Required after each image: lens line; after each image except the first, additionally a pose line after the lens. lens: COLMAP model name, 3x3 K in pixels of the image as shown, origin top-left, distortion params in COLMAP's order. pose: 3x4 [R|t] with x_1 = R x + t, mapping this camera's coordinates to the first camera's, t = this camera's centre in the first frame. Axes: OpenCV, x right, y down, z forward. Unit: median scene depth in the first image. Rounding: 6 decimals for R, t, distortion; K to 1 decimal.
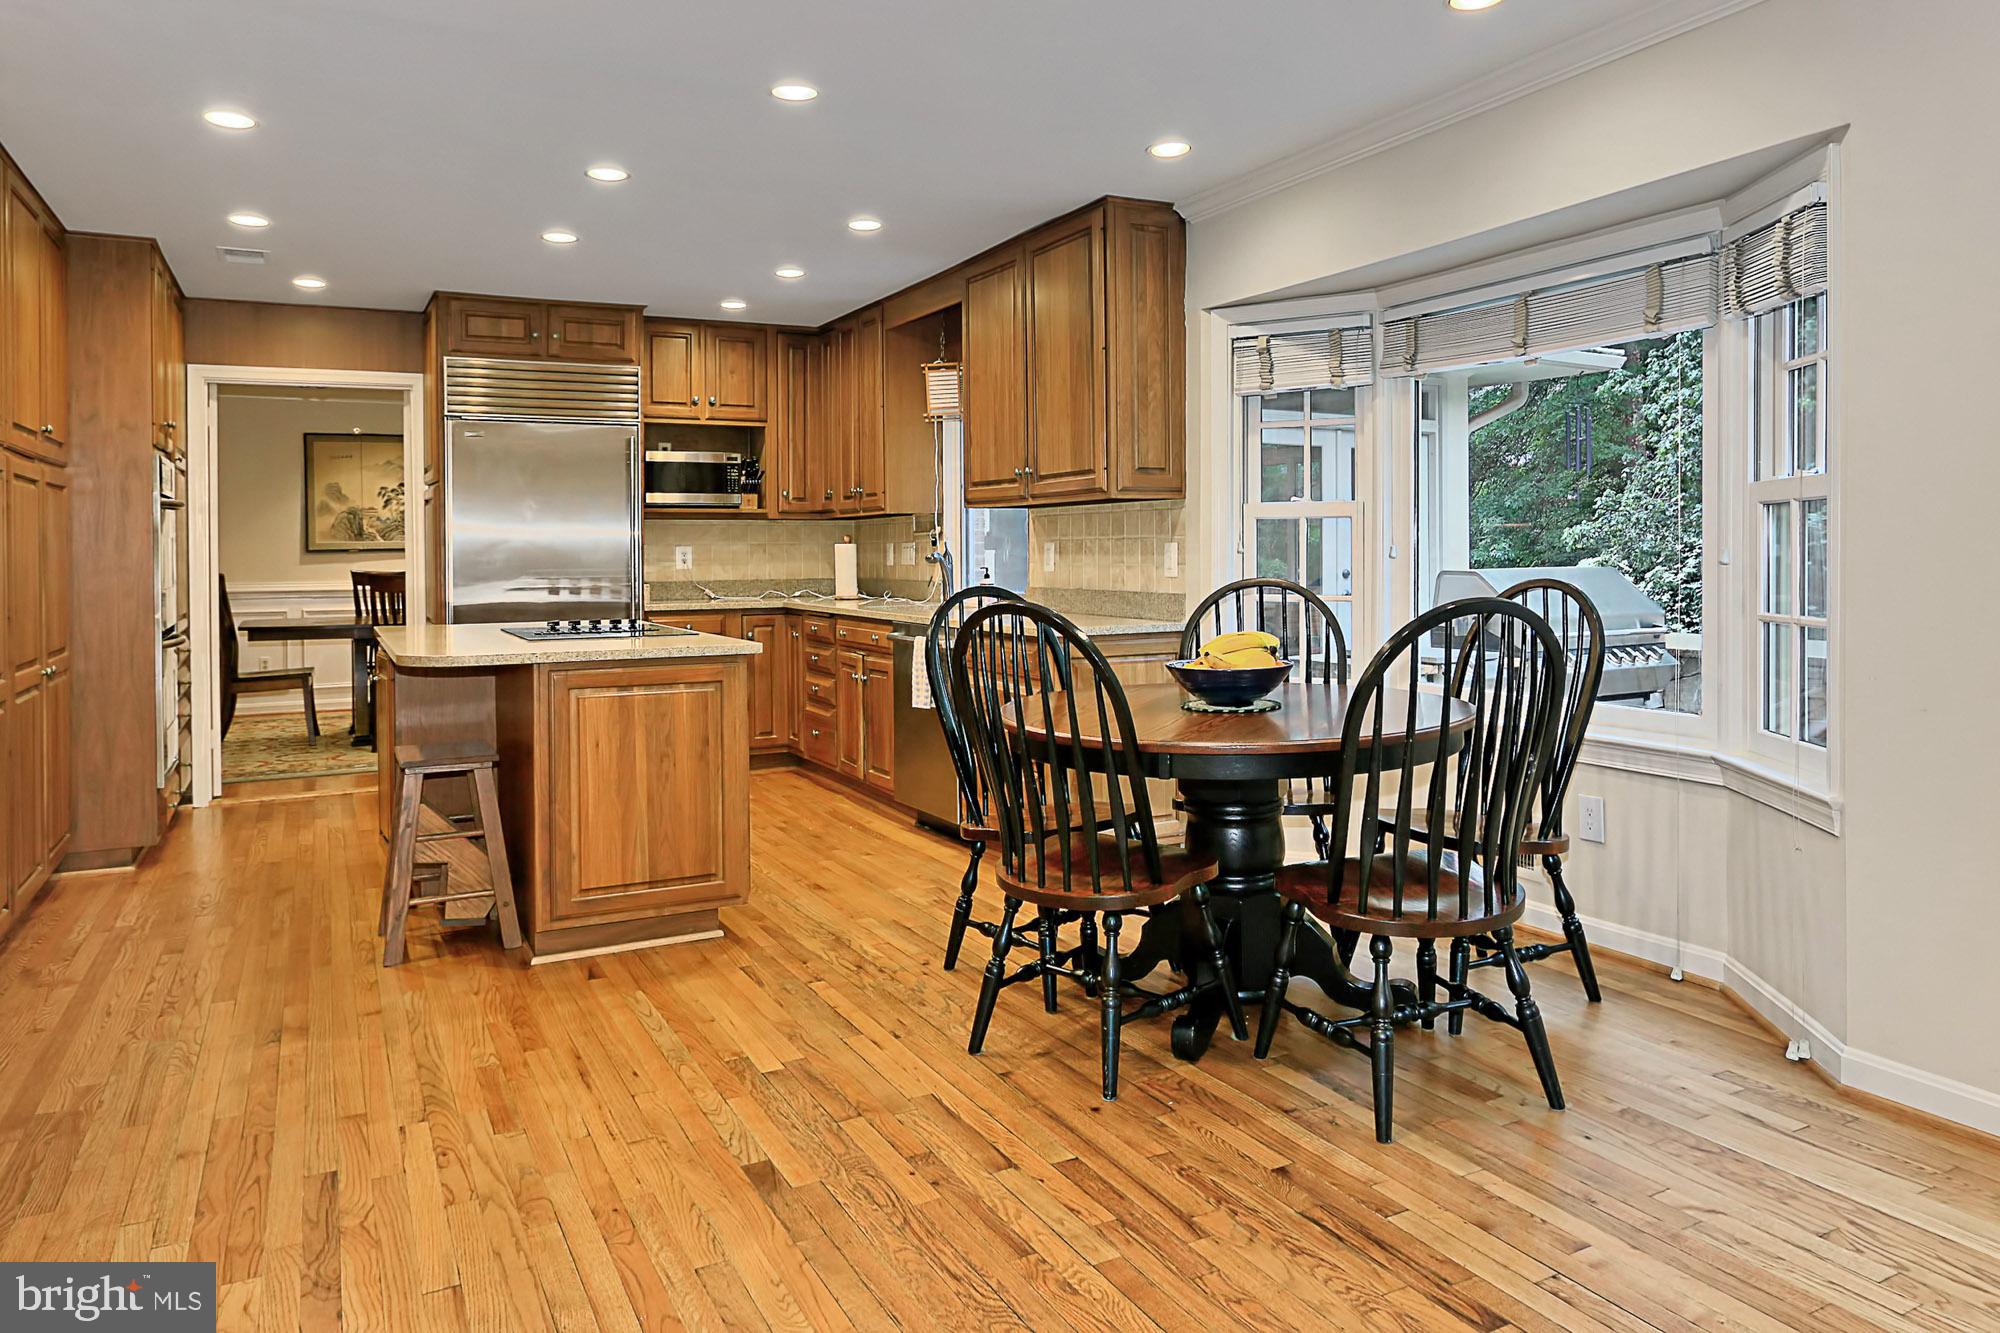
lens RADIAL K [[1346.6, 0, 994.2], [0, 1346.6, 549.6], [0, 0, 1]] dist [-0.002867, 0.002517]
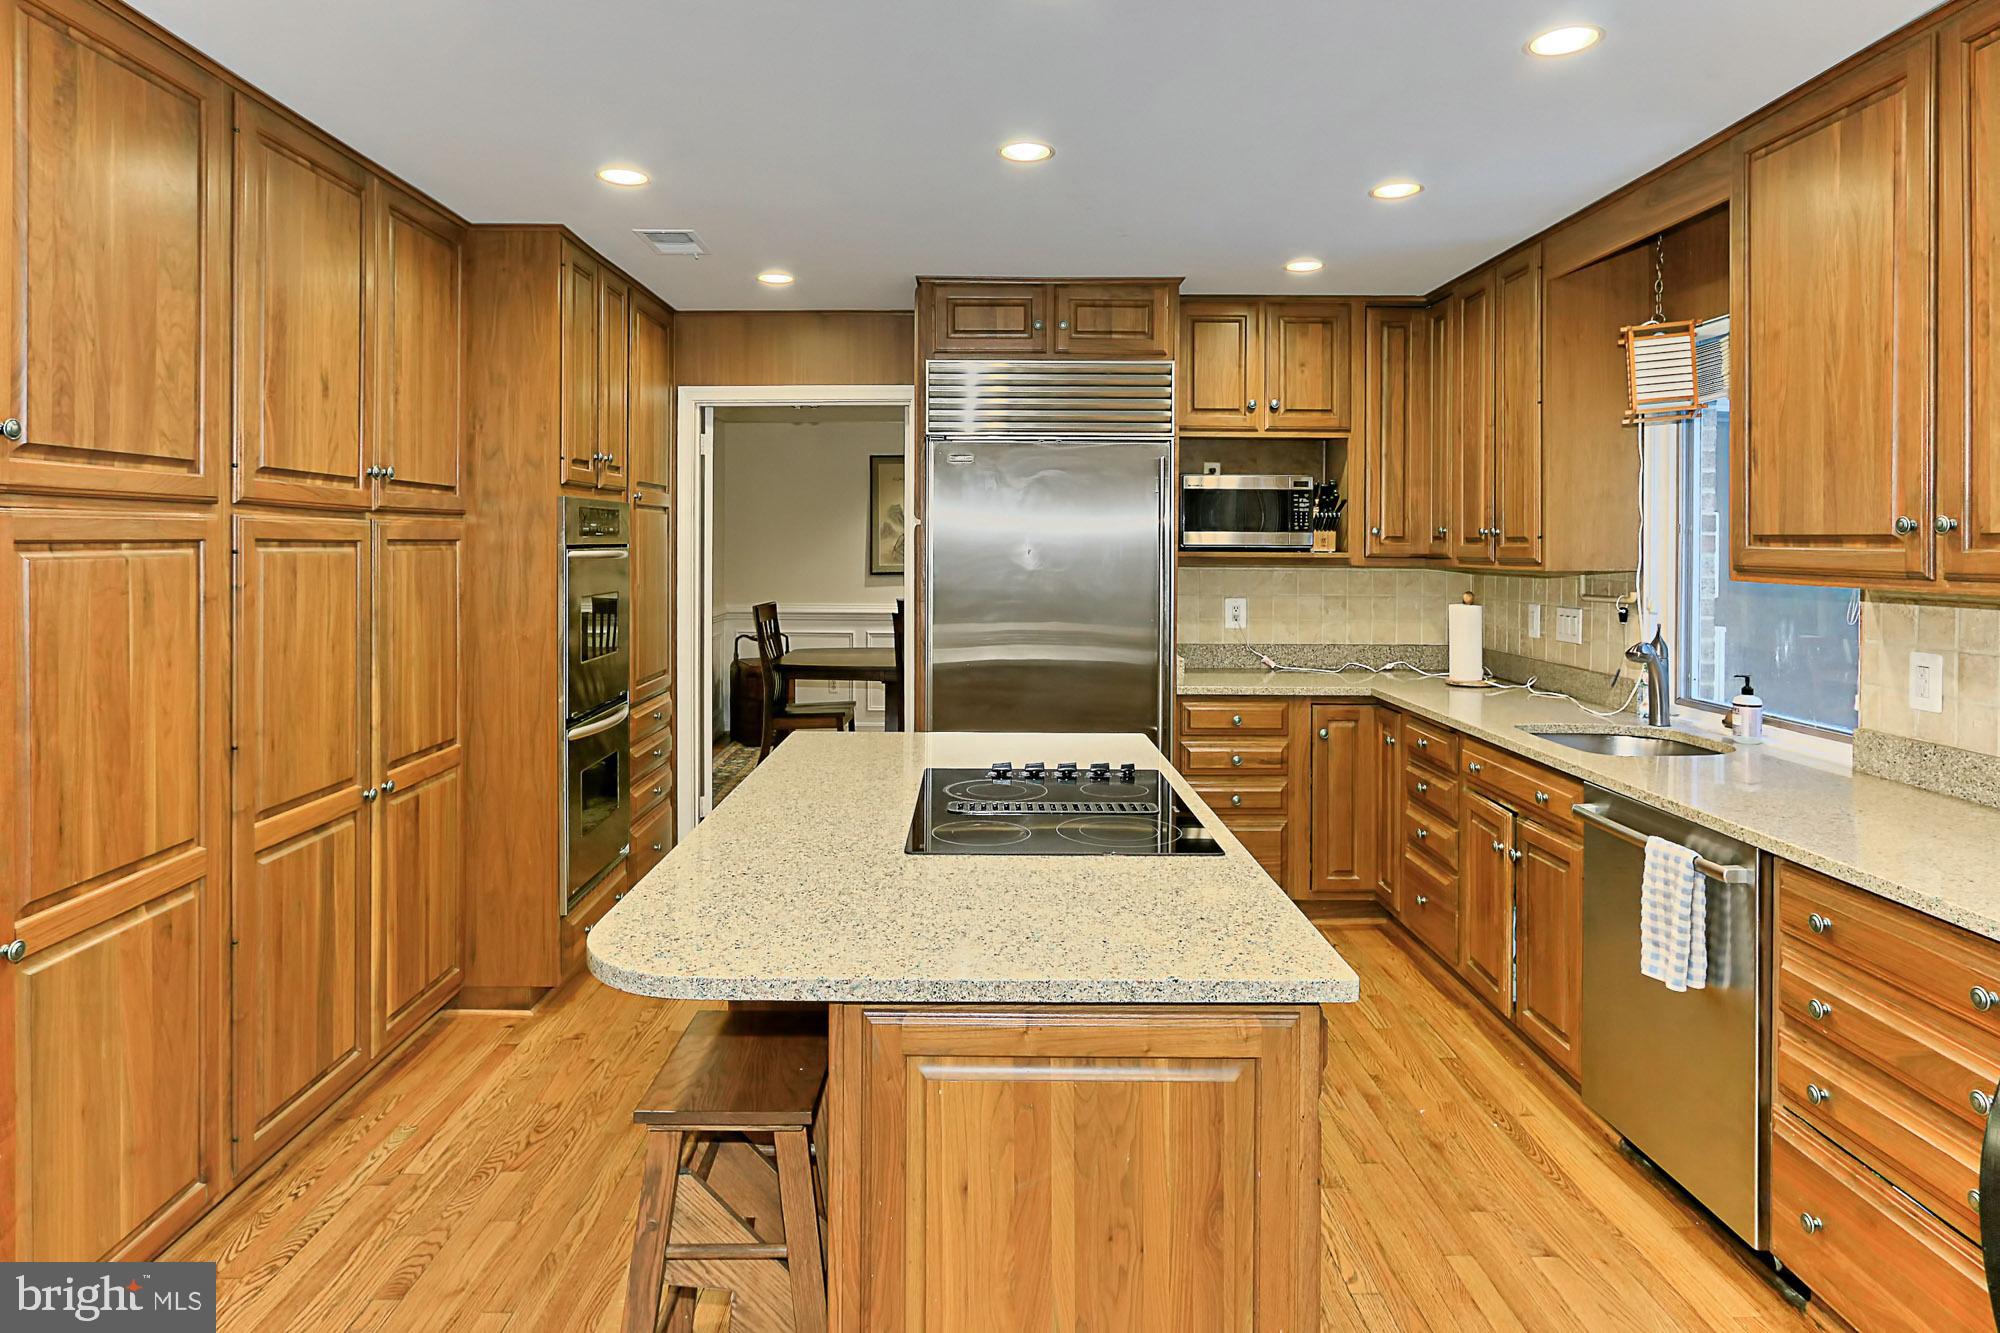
lens RADIAL K [[1144.3, 0, 998.5], [0, 1144.3, 546.9], [0, 0, 1]] dist [-0.020930, 0.002044]
pose [[0.898497, 0.013232, -0.438780, -0.076076], [-0.010897, 0.999910, 0.007840, -0.039333], [0.438844, -0.002263, 0.898560, 0.405288]]
